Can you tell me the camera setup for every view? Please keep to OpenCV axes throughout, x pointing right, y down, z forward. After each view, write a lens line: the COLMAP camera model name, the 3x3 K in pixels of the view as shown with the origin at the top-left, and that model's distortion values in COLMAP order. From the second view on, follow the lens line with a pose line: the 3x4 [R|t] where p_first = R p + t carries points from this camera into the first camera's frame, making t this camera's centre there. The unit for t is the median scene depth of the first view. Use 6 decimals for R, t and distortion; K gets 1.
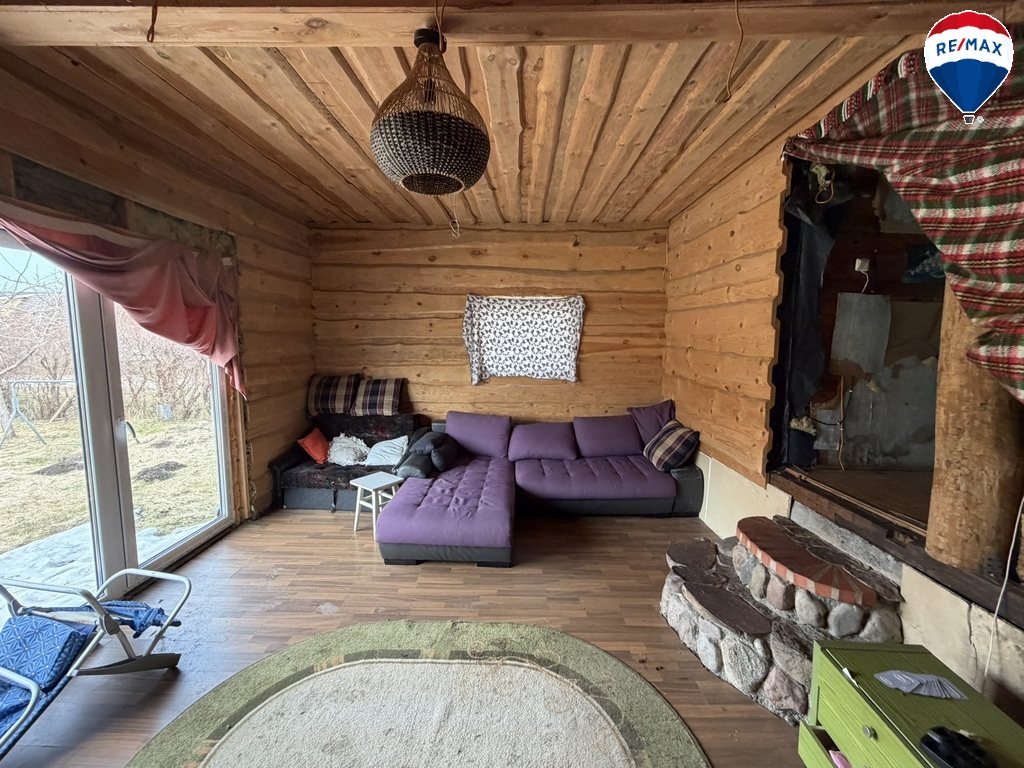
lens RADIAL K [[407.3, 0, 511.7], [0, 407.3, 381.6], [0, 0, 1]] dist [-0.000190, -0.000032]
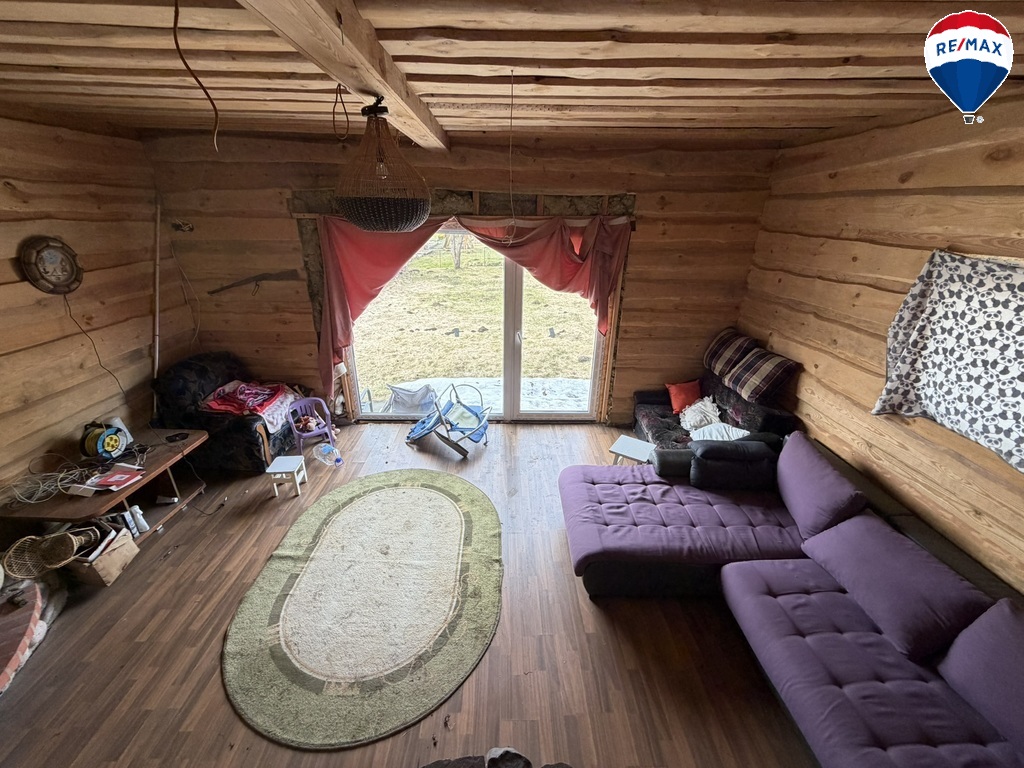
lens RADIAL K [[407.3, 0, 508.6], [0, 407.3, 383.3], [0, 0, 1]] dist [-0.000190, -0.000032]
pose [[0.030593, 0.382358, -0.923507, 0.463386], [-0.111718, 0.919459, 0.376981, -0.219616], [0.993269, 0.091640, 0.070846, 0.513981]]
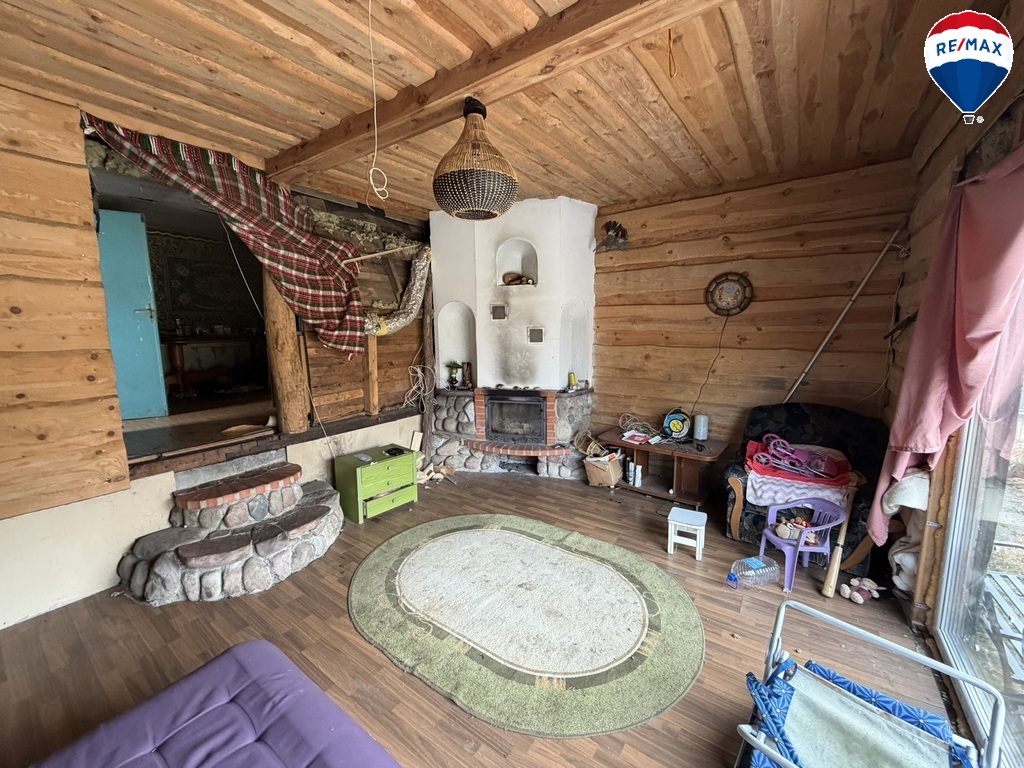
lens RADIAL K [[407.3, 0, 507.6], [0, 407.3, 380.7], [0, 0, 1]] dist [-0.000190, -0.000032]
pose [[-0.818453, -0.072666, 0.569960, -0.423618], [0.060302, 0.975629, 0.210979, -0.086811], [-0.571401, 0.207045, -0.794124, 0.825781]]
